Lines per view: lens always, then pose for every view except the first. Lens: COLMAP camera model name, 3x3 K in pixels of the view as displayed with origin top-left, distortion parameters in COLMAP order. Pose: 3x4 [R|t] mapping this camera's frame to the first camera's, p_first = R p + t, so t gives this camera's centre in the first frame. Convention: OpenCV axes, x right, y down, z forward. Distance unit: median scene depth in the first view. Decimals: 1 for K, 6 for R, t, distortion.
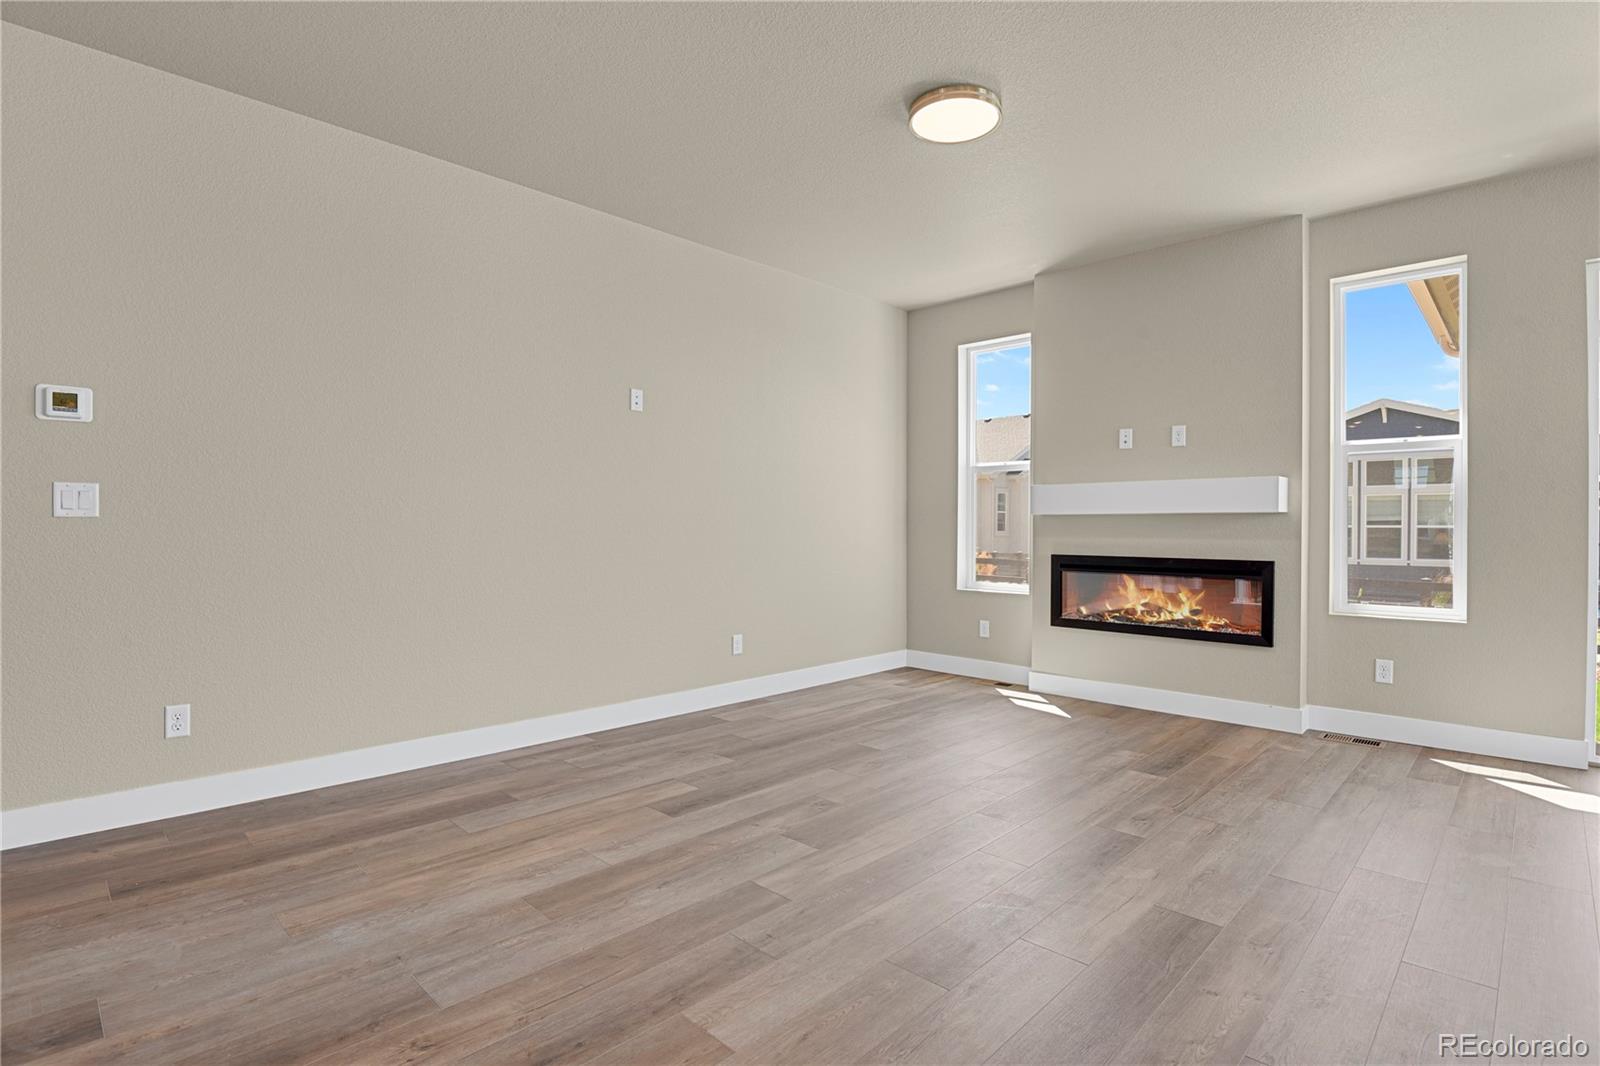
lens RADIAL K [[780.7, 0, 810.1], [0, 780.7, 534.1], [0, 0, 1]] dist [-0.023247, -0.005127]
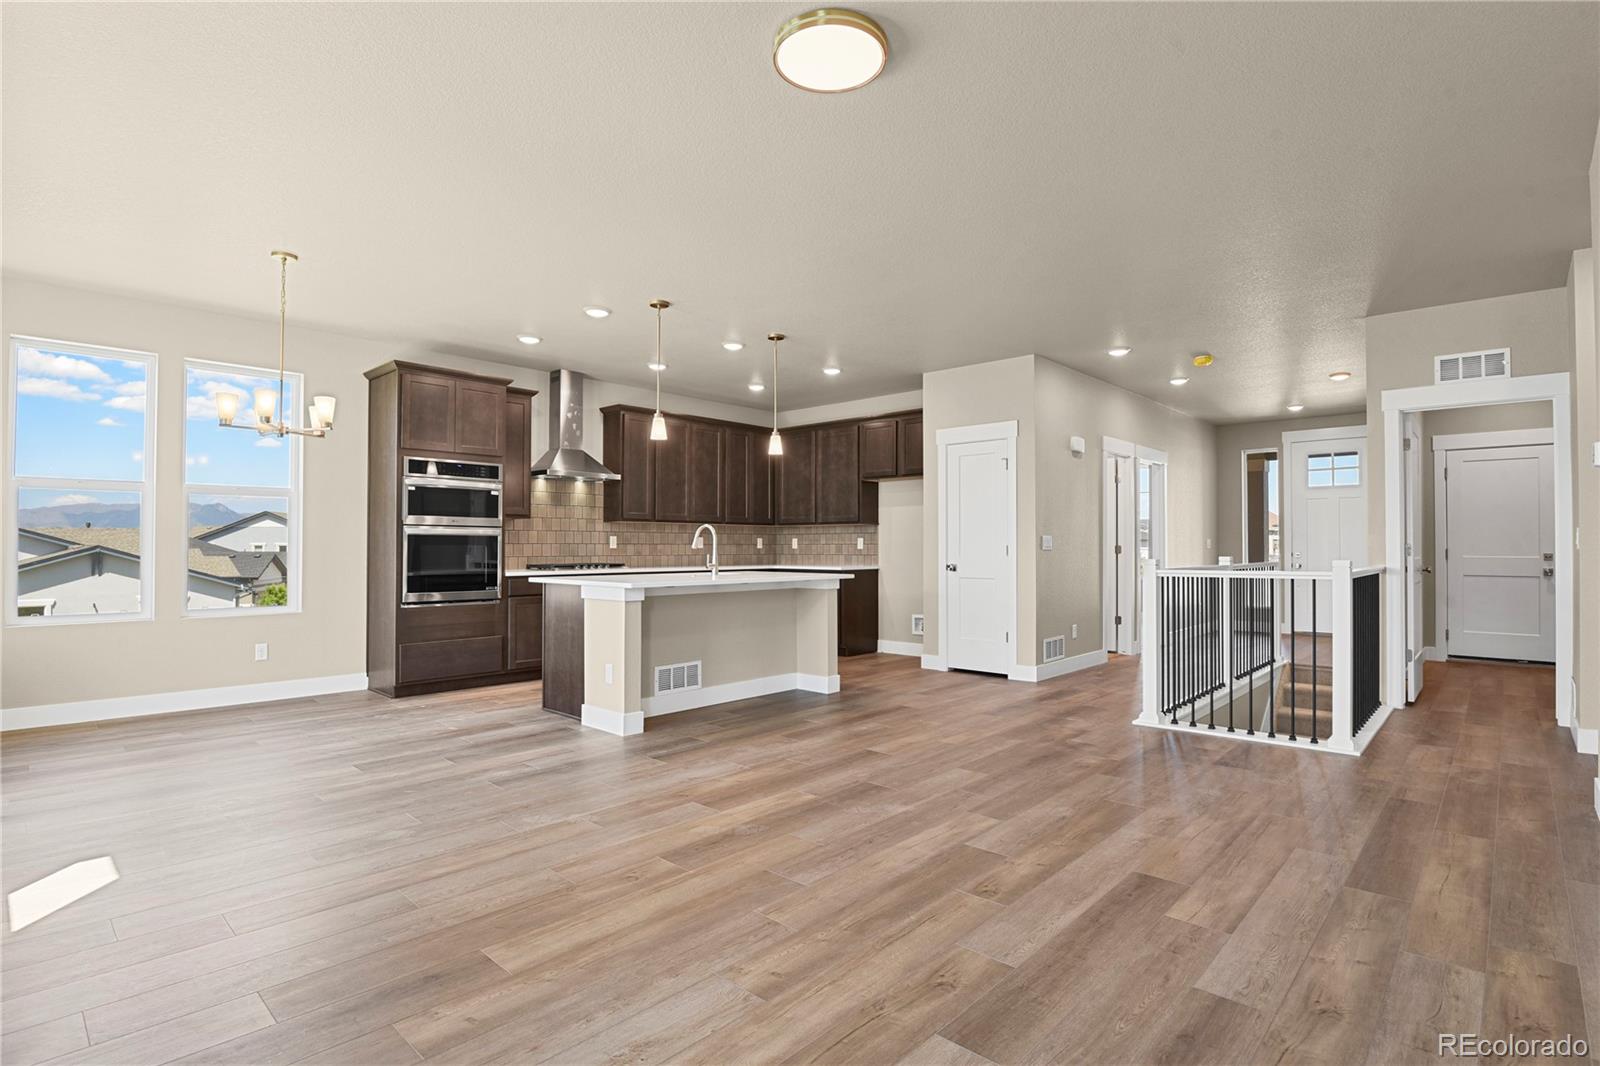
lens RADIAL K [[782.5, 0, 812.6], [0, 782.5, 536.2], [0, 0, 1]] dist [-0.025427, -0.002068]
pose [[-0.999673, -0.004739, -0.025138, 0.196942], [-0.004603, 0.999974, -0.005469, -0.025531], [0.025163, -0.005351, -0.999669, 1.594967]]
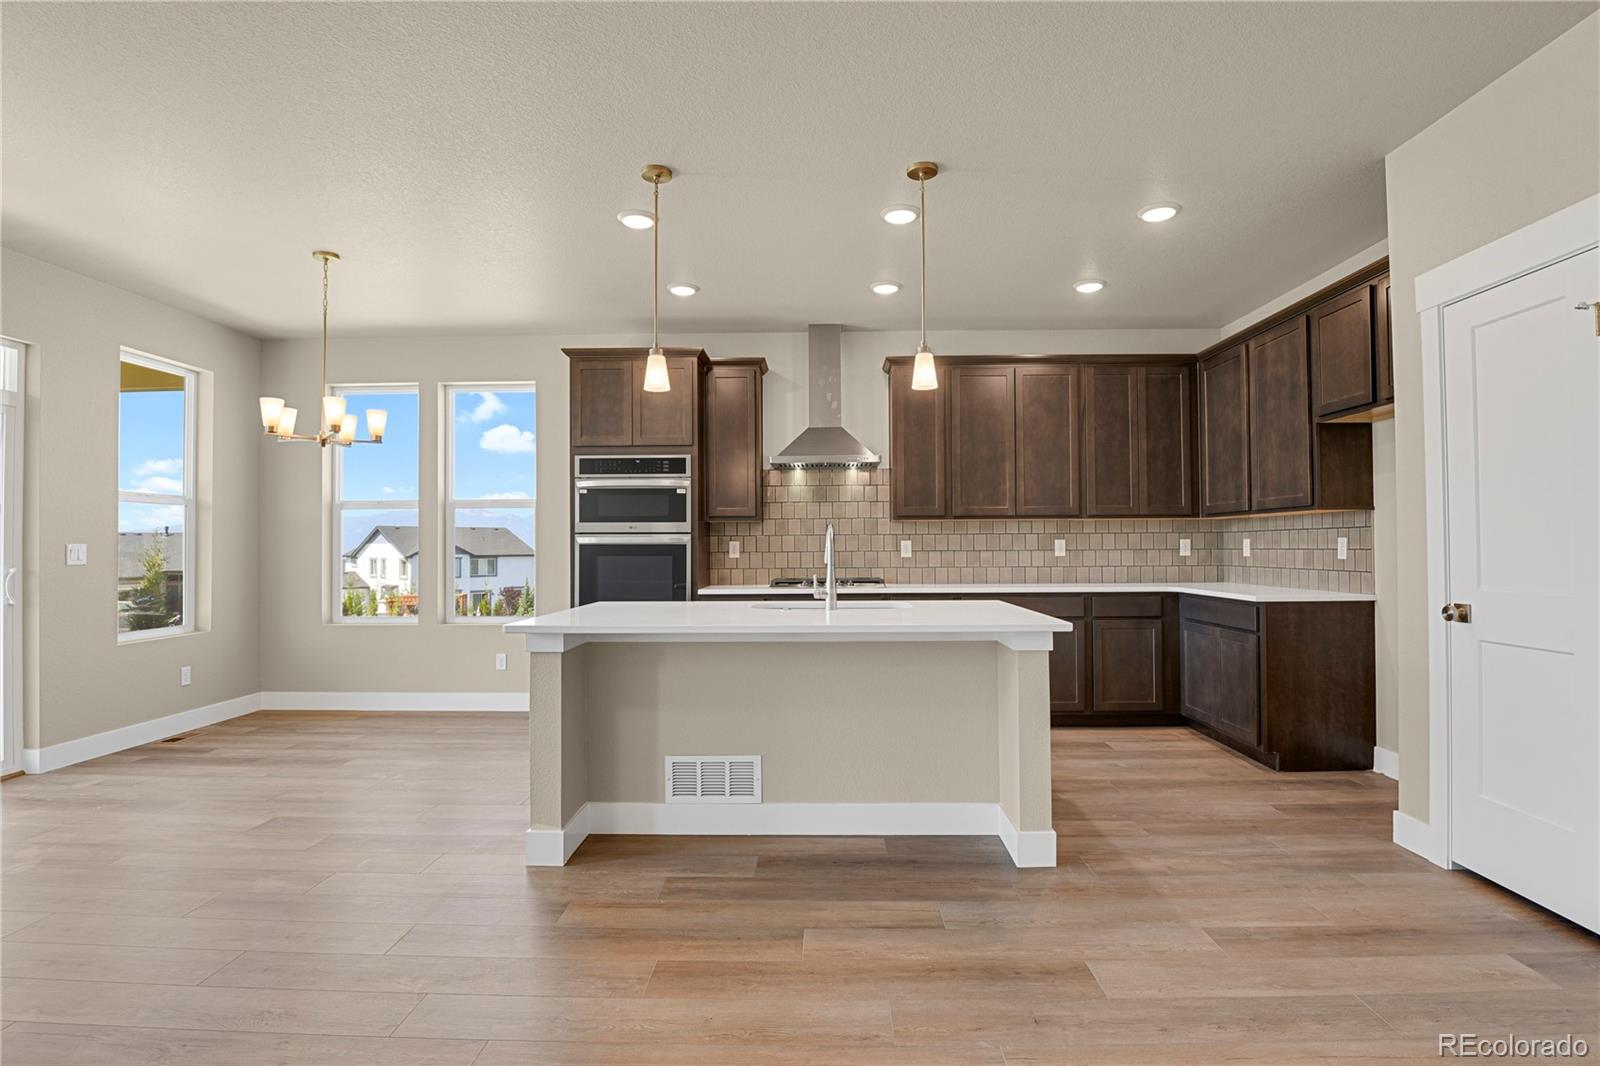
lens RADIAL K [[780.7, 0, 810.1], [0, 780.7, 534.1], [0, 0, 1]] dist [-0.023247, -0.005127]
pose [[-0.678208, 0.012131, 0.734770, -0.342959], [0.009537, 0.999925, -0.007706, -0.038008], [-0.734808, 0.001781, -0.678272, 0.597496]]
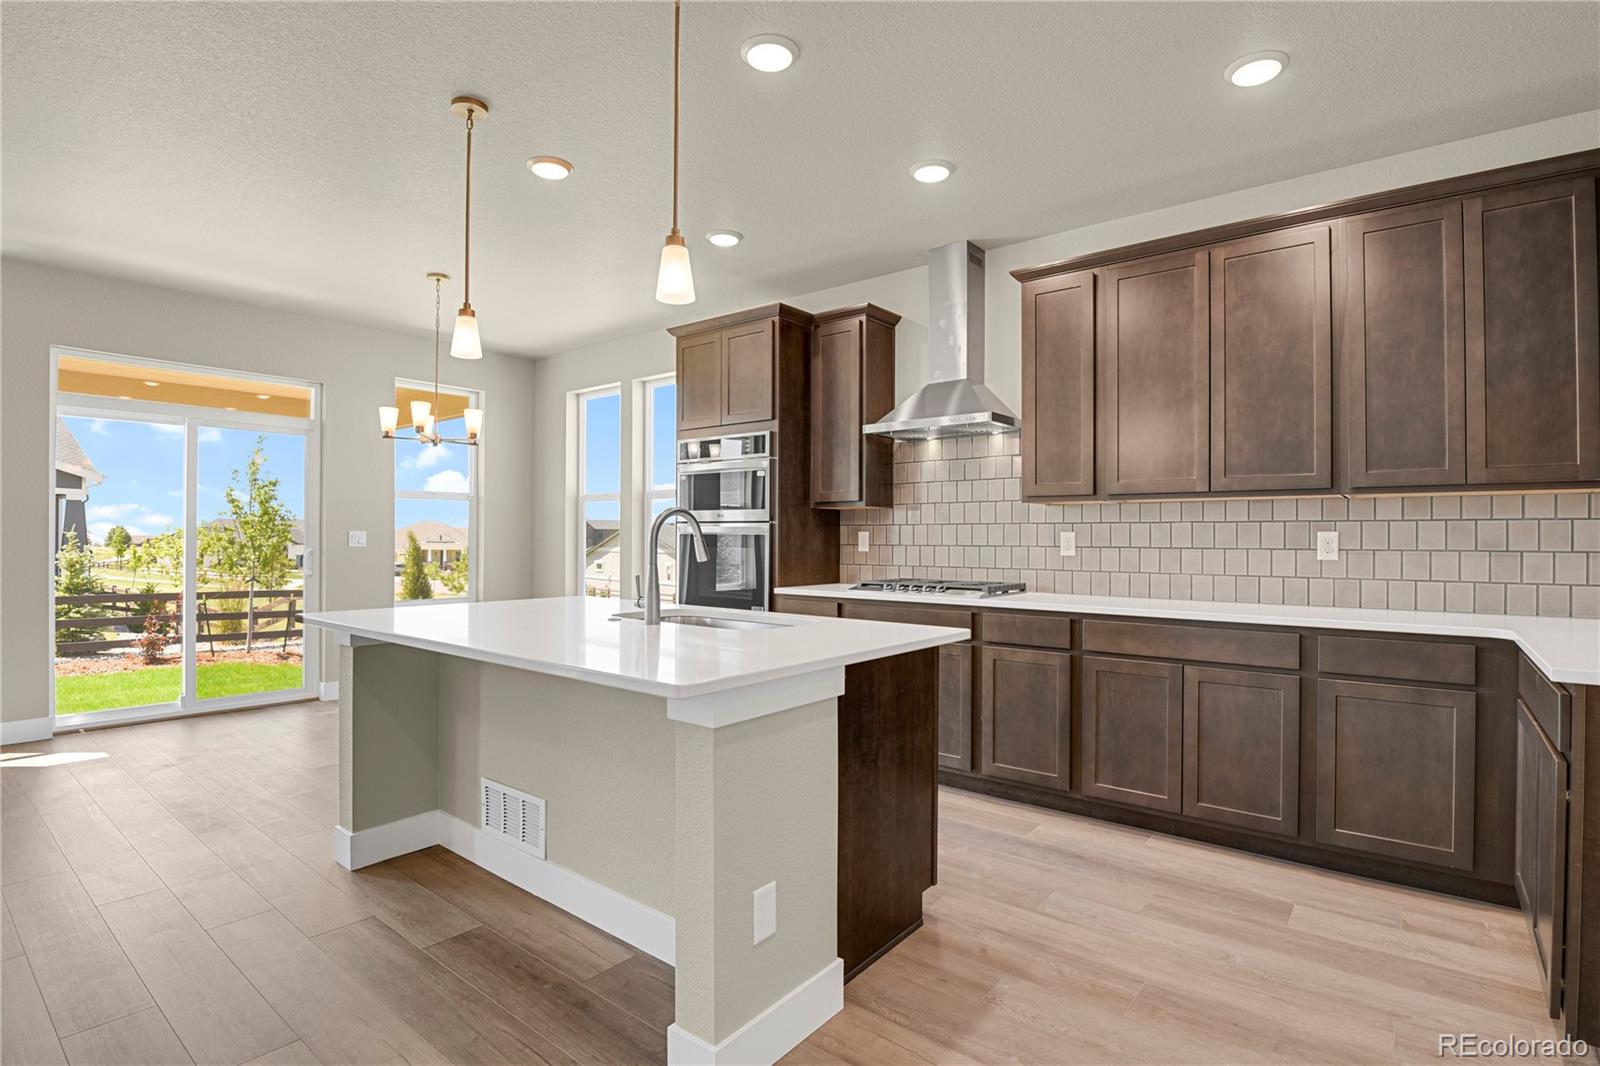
lens RADIAL K [[780.7, 0, 810.1], [0, 780.7, 534.1], [0, 0, 1]] dist [-0.023247, -0.005127]
pose [[-0.093367, 0.000628, 0.995632, -0.373399], [0.003092, 0.999995, -0.000341, -0.032841], [-0.995627, 0.003047, -0.093369, -0.168936]]
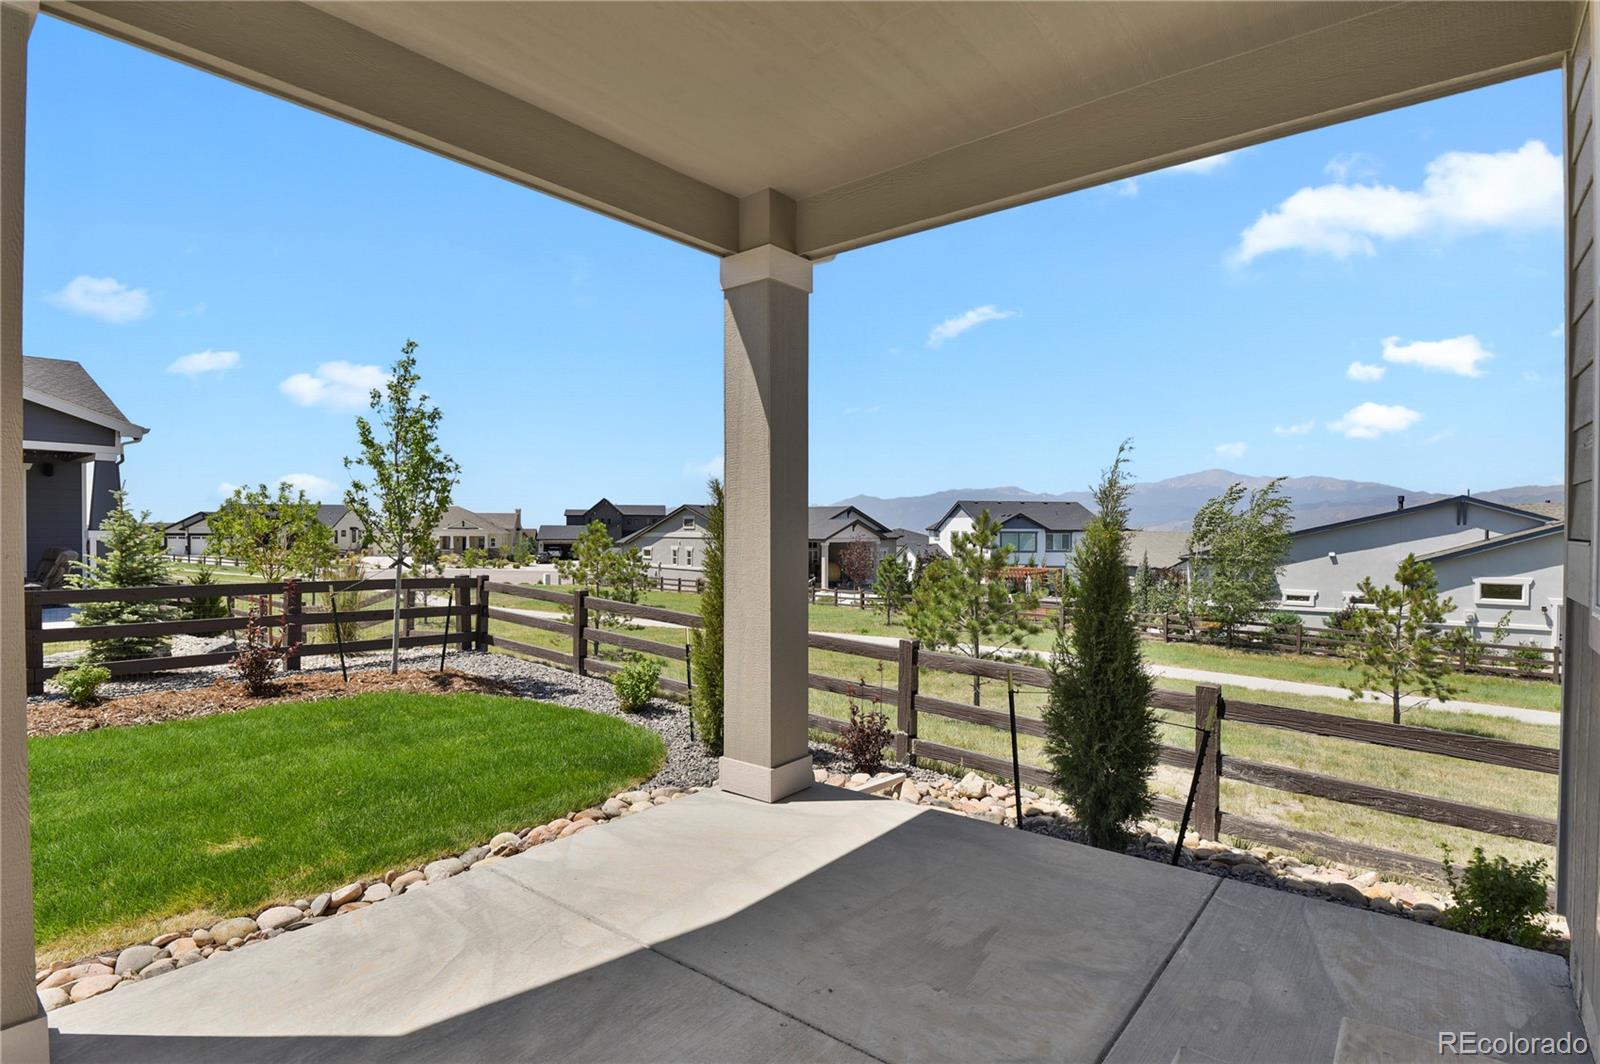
lens RADIAL K [[791.5, 0, 809.3], [0, 791.5, 532.5], [0, 0, 1]] dist [-0.027440, -0.001075]
pose [[-0.085772, -0.012588, 0.996235, 1.047006], [0.003725, 0.999909, 0.012955, 0.058766], [-0.996308, 0.004823, -0.085717, 1.137849]]
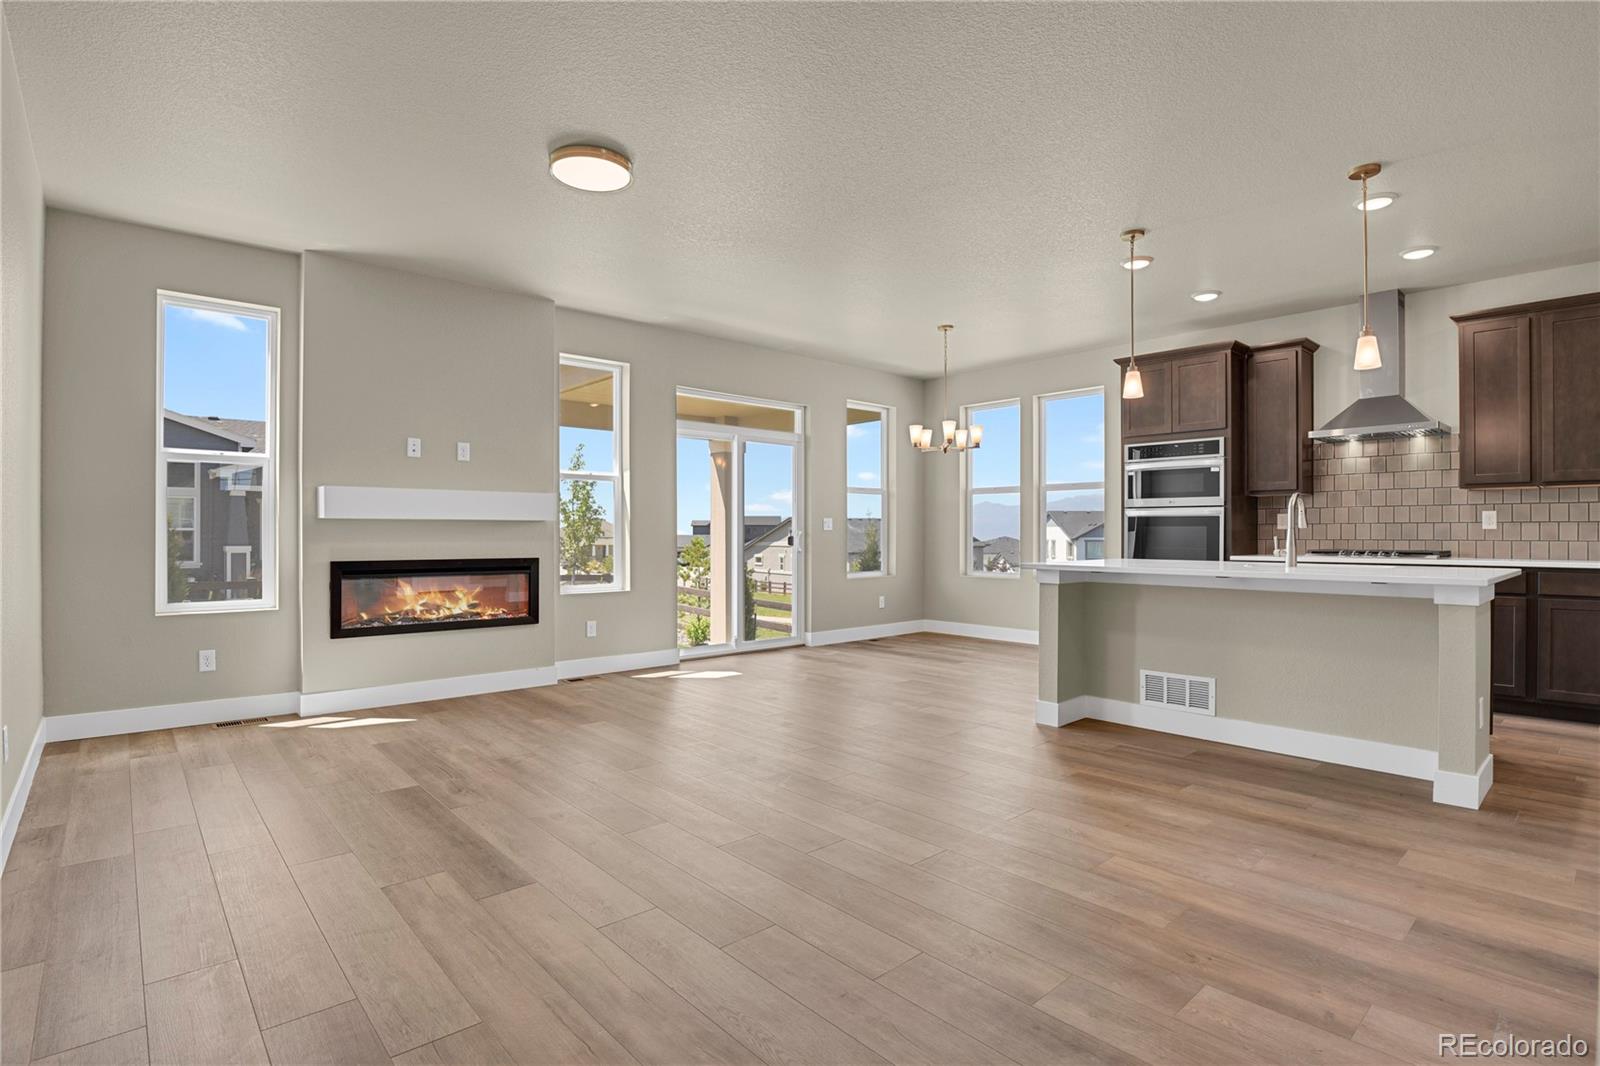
lens RADIAL K [[780.7, 0, 810.1], [0, 780.7, 534.1], [0, 0, 1]] dist [-0.023247, -0.005127]
pose [[0.068114, -0.005166, 0.997664, -0.815140], [0.008350, 0.999955, 0.004607, -0.008824], [-0.997643, 0.008017, 0.068154, 0.536307]]
